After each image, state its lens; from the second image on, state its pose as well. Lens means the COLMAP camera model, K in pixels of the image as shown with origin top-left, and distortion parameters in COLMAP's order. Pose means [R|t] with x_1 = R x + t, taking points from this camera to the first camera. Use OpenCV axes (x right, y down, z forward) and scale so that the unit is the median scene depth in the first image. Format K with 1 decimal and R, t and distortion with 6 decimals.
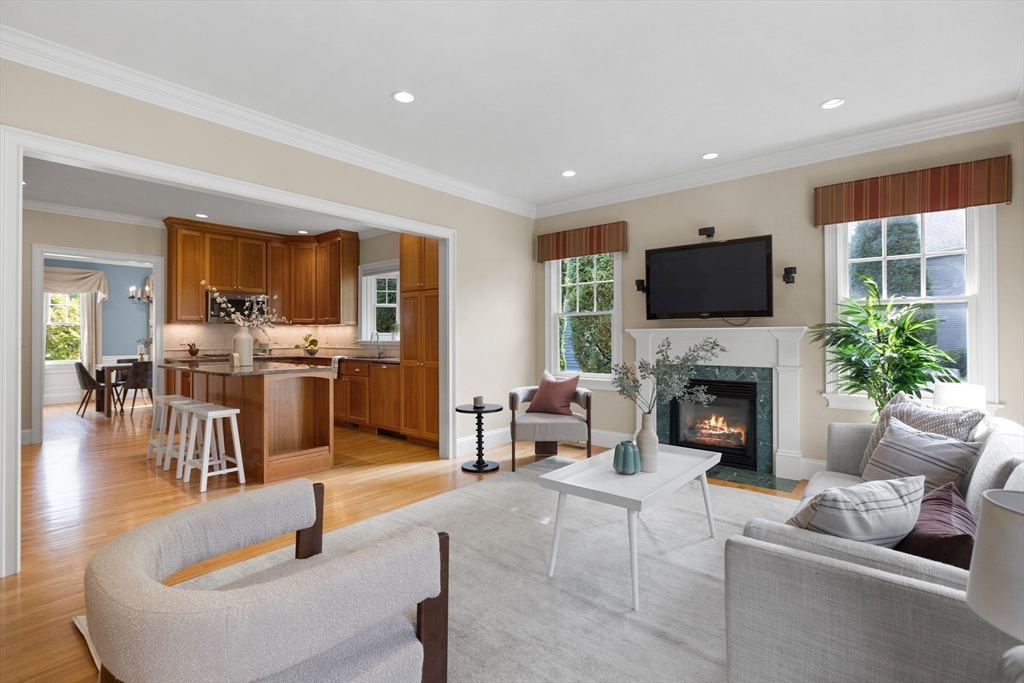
lens RADIAL K [[478.3, 0, 509.8], [0, 478.3, 334.1], [0, 0, 1]] dist [-0.004165, -0.000270]
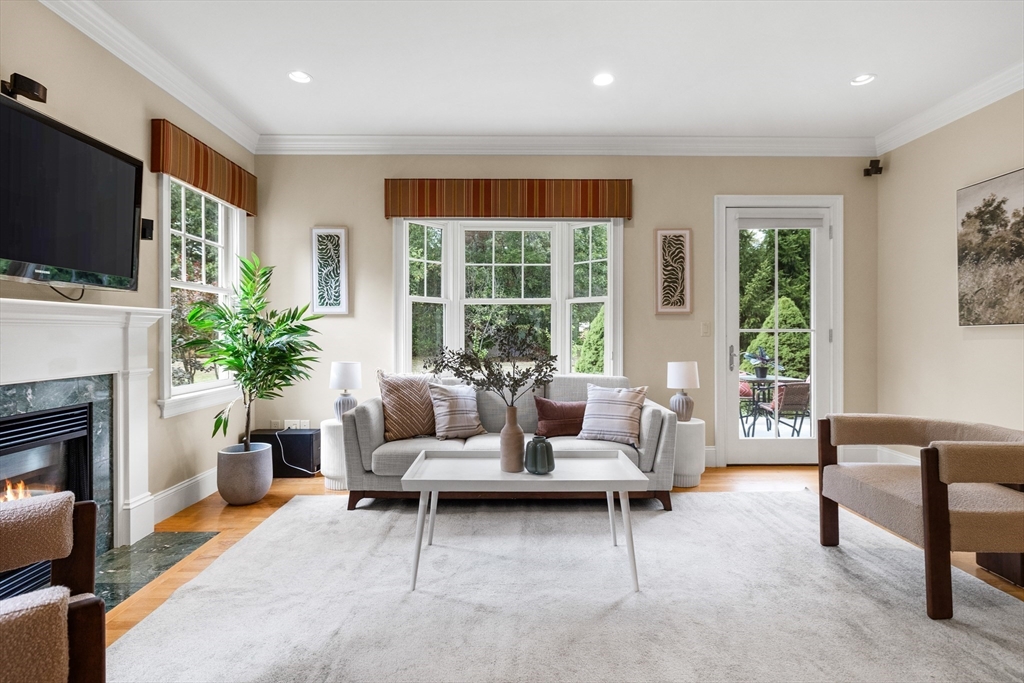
lens RADIAL K [[501.3, 0, 510.3], [0, 501.3, 335.4], [0, 0, 1]] dist [0.000000, 0.000137]
pose [[-0.657306, 0.000625, 0.753623, -0.195505], [-0.000374, 0.999999, -0.001155, 0.016535], [-0.753623, -0.001041, -0.657306, 0.765012]]
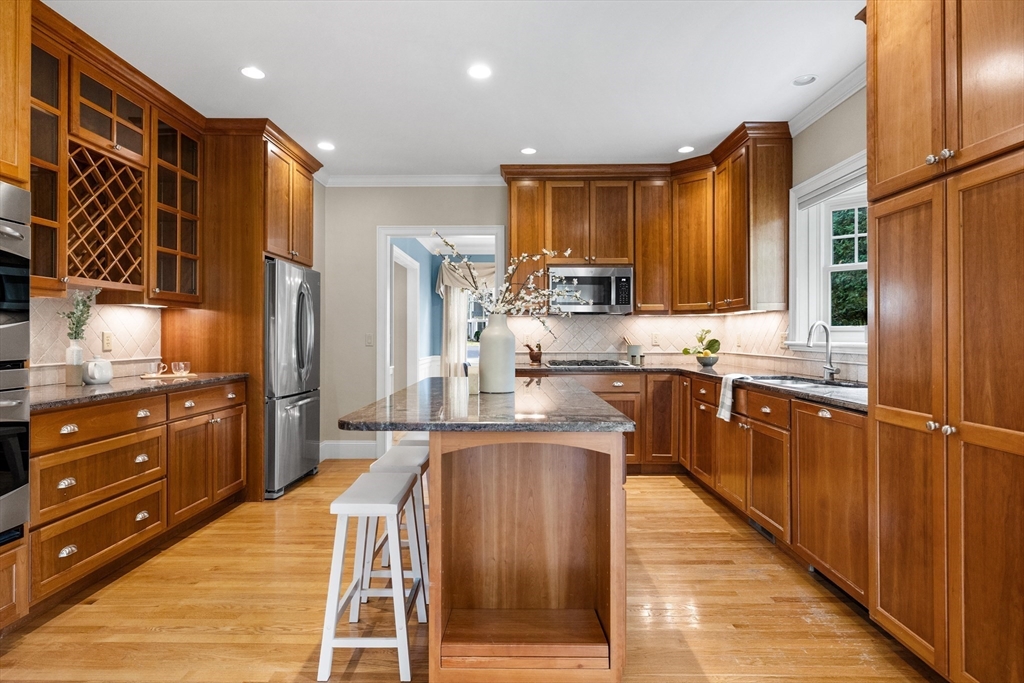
lens RADIAL K [[540.2, 0, 510.1], [0, 540.2, 333.9], [0, 0, 1]] dist [0.000115, -0.000233]
pose [[0.639777, -0.000577, -0.768561, -0.094240], [0.003410, 0.999992, 0.002088, 0.003451], [0.768553, -0.003957, 0.639773, 0.541169]]
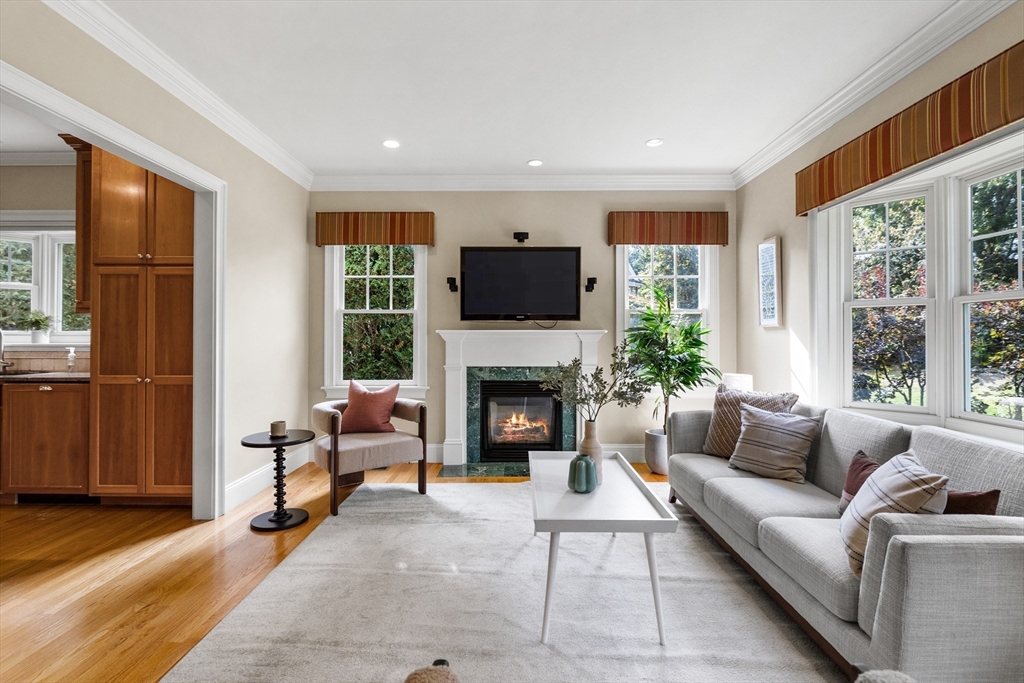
lens RADIAL K [[468.4, 0, 511.2], [0, 468.4, 334.6], [0, 0, 1]] dist [-0.000956, -0.000103]
pose [[0.767553, 0.008573, 0.640928, -0.194846], [-0.006018, 0.999963, -0.006168, 0.002481], [-0.640957, 0.000877, 0.767576, 0.191062]]
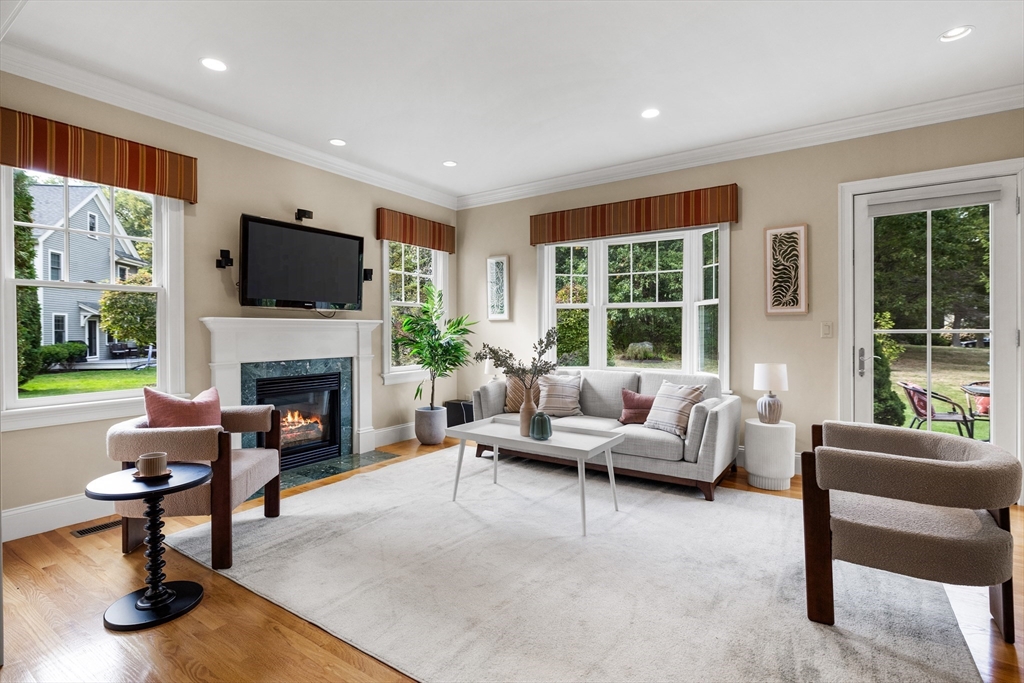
lens RADIAL K [[489.5, 0, 513.9], [0, 489.5, 333.0], [0, 0, 1]] dist [0.000337, 0.000164]
pose [[-0.113630, -0.001125, 0.993523, -0.451123], [-0.001459, 0.999998, 0.000965, 0.010225], [-0.993522, -0.001340, -0.113631, 0.558464]]
